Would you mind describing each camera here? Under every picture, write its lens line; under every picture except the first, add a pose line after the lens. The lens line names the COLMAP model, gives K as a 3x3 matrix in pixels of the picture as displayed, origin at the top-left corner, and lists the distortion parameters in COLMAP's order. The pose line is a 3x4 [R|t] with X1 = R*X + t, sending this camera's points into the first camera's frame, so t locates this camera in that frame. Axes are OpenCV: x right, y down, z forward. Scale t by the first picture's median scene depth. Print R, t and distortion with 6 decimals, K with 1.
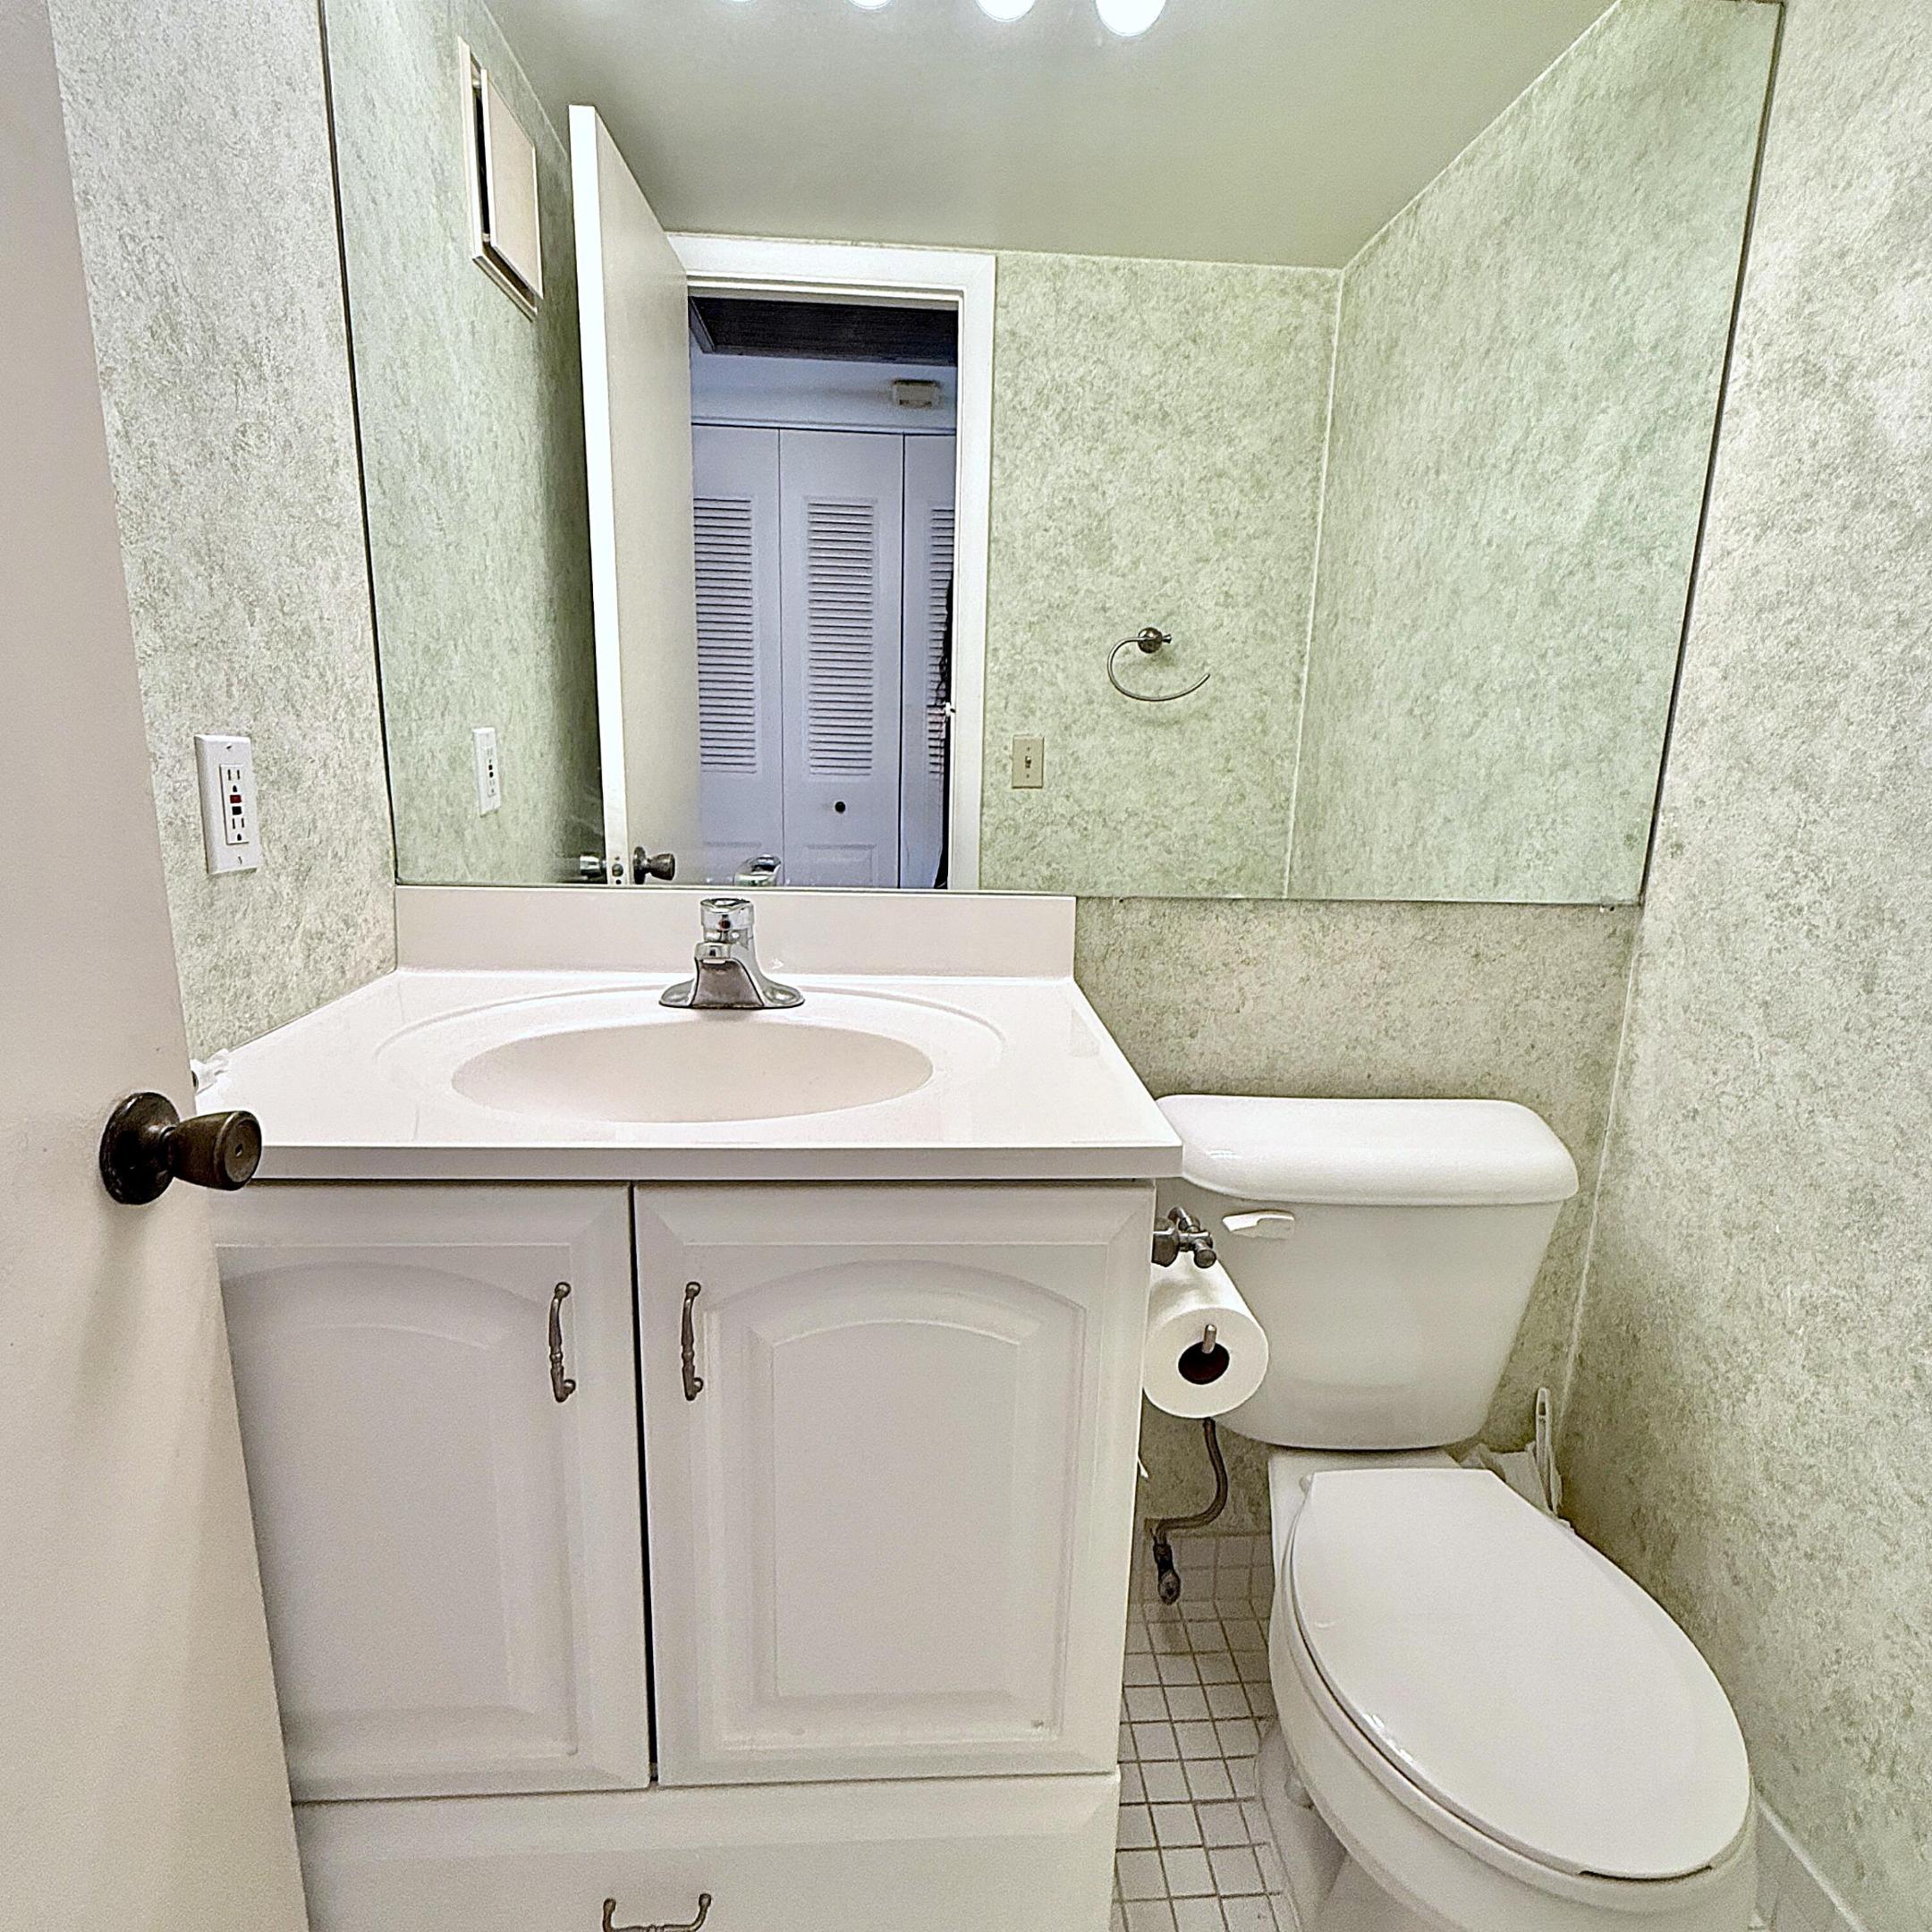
lens RADIAL K [[1103.3, 0, 969.8], [0, 1103.3, 963.2], [0, 0, 1]] dist [0.004097, -0.000798]
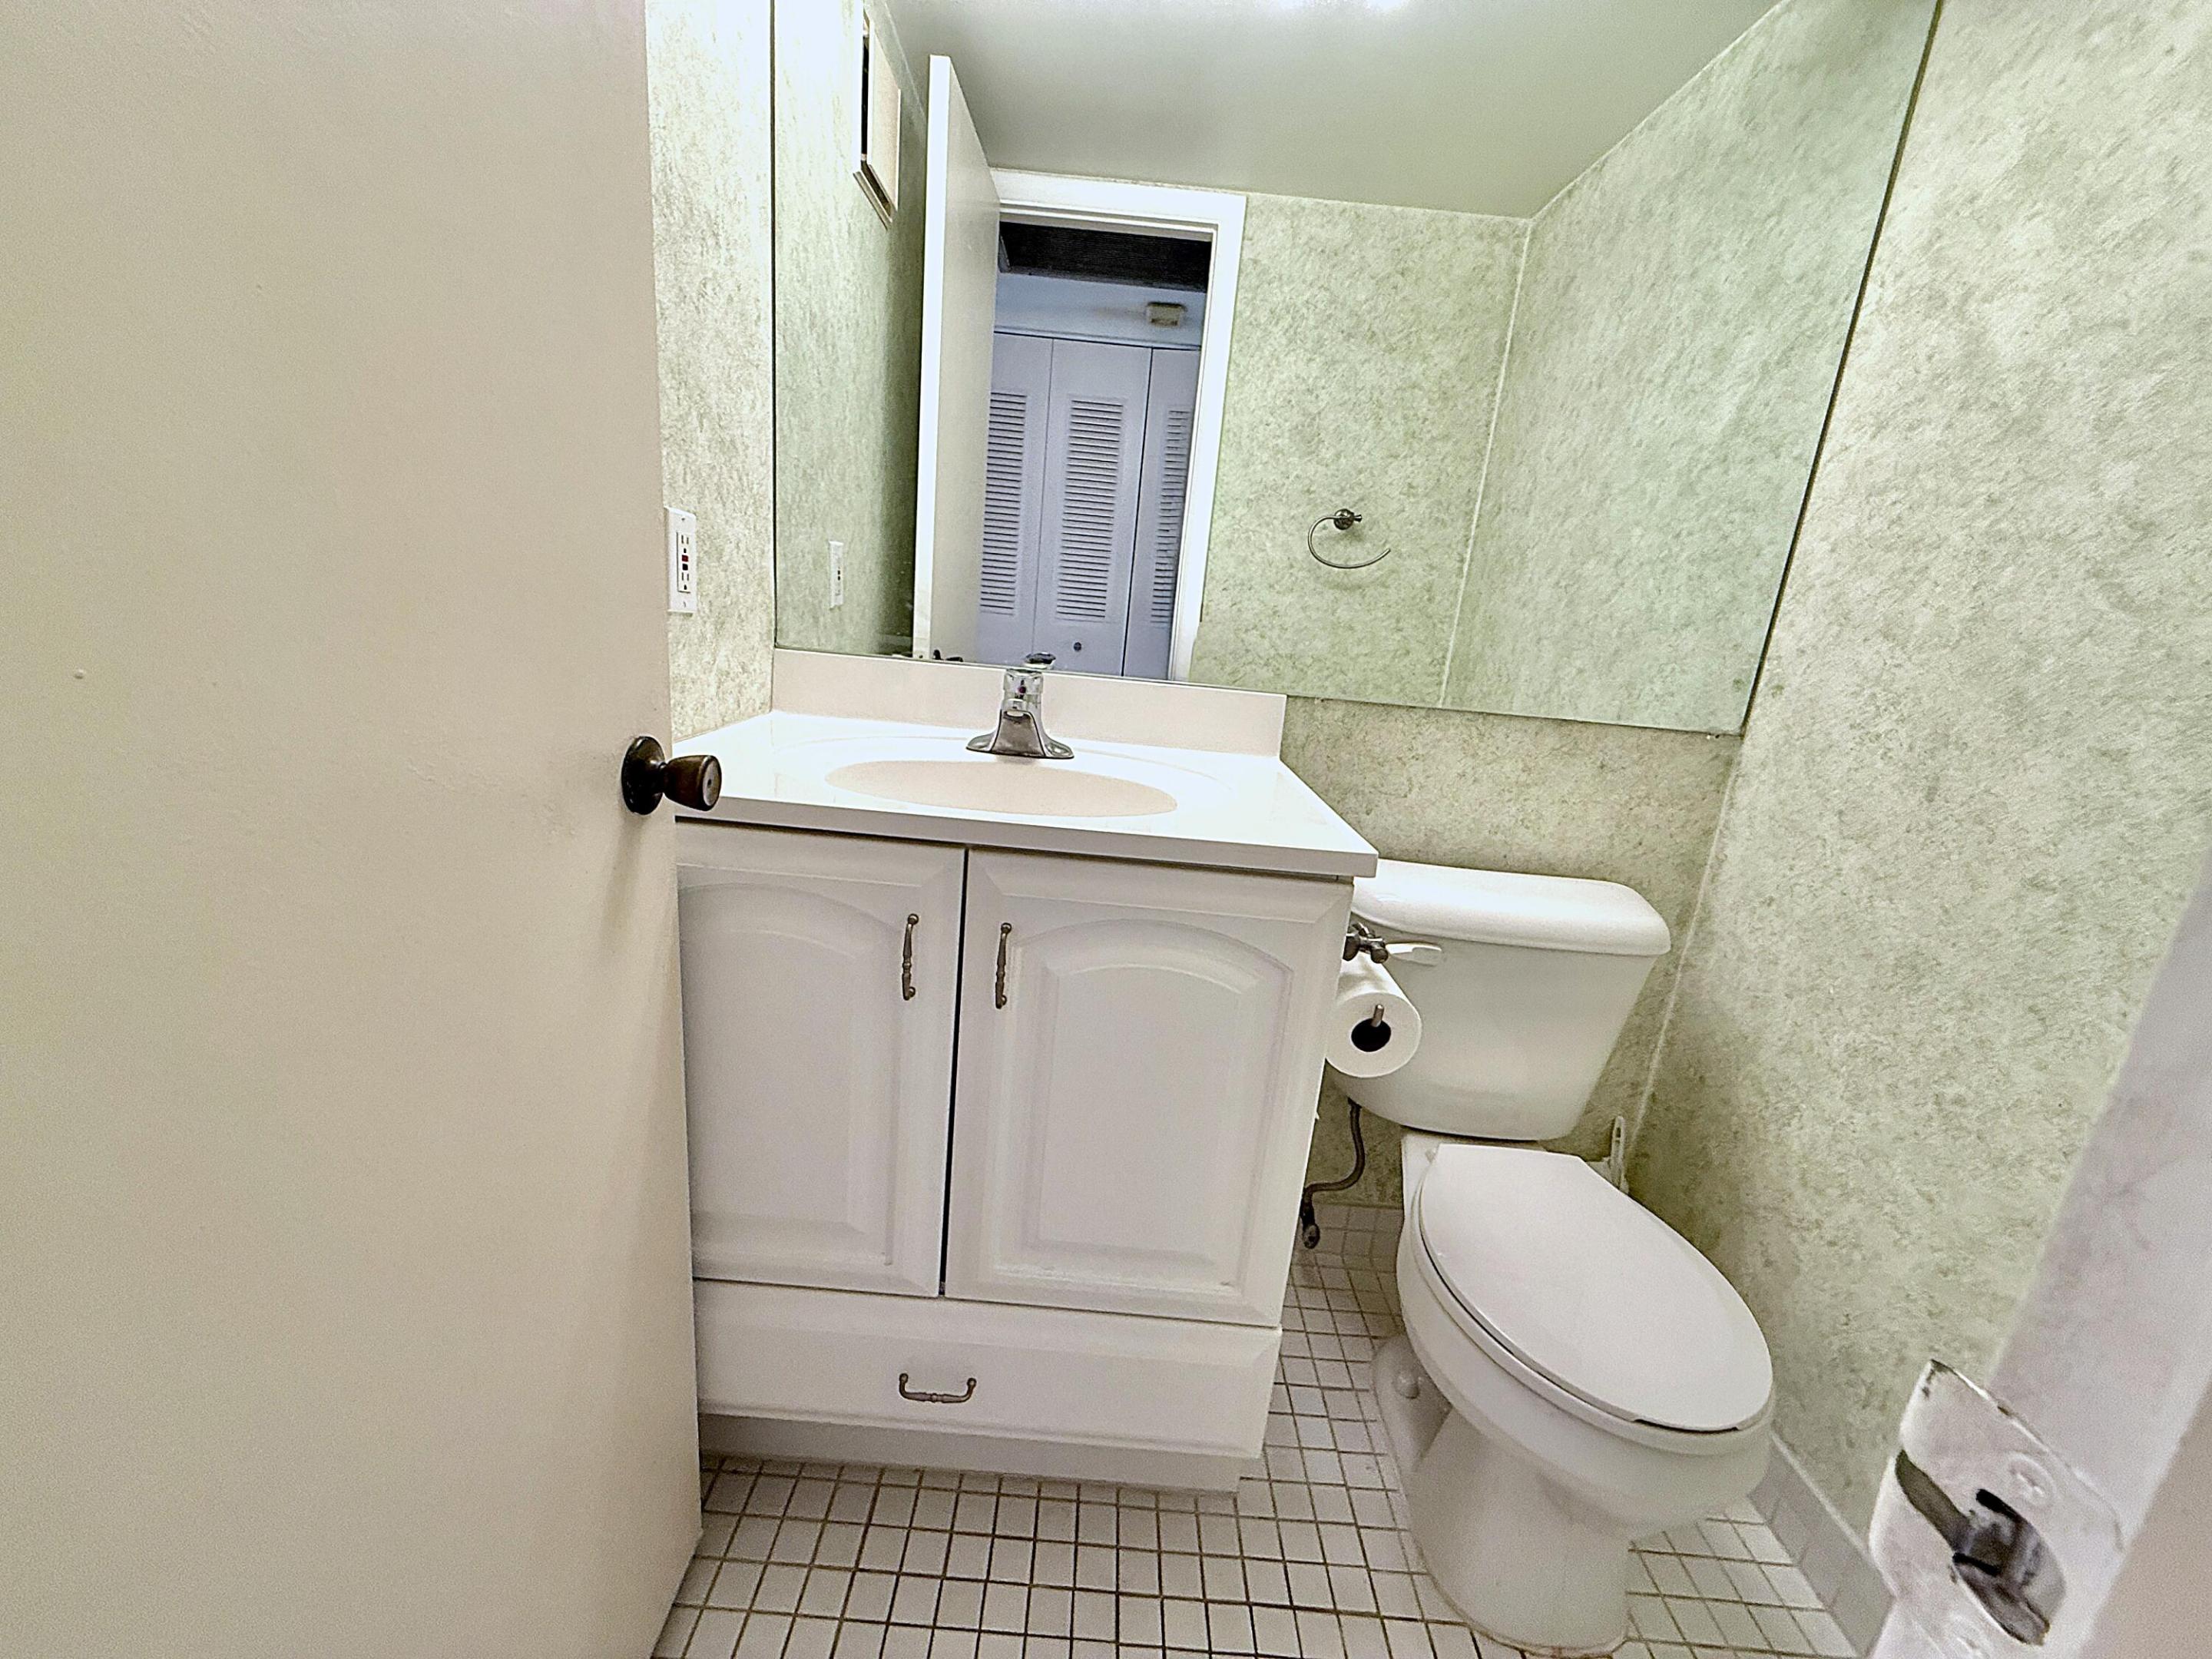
lens RADIAL K [[888.2, 0, 1099.7], [0, 888.2, 829.0], [0, 0, 1]] dist [0.002653, -0.000602]
pose [[0.995335, 0.077613, -0.057310, -0.051066], [-0.075617, 0.996479, 0.036221, 0.077016], [0.059920, -0.031718, 0.997699, -0.050574]]
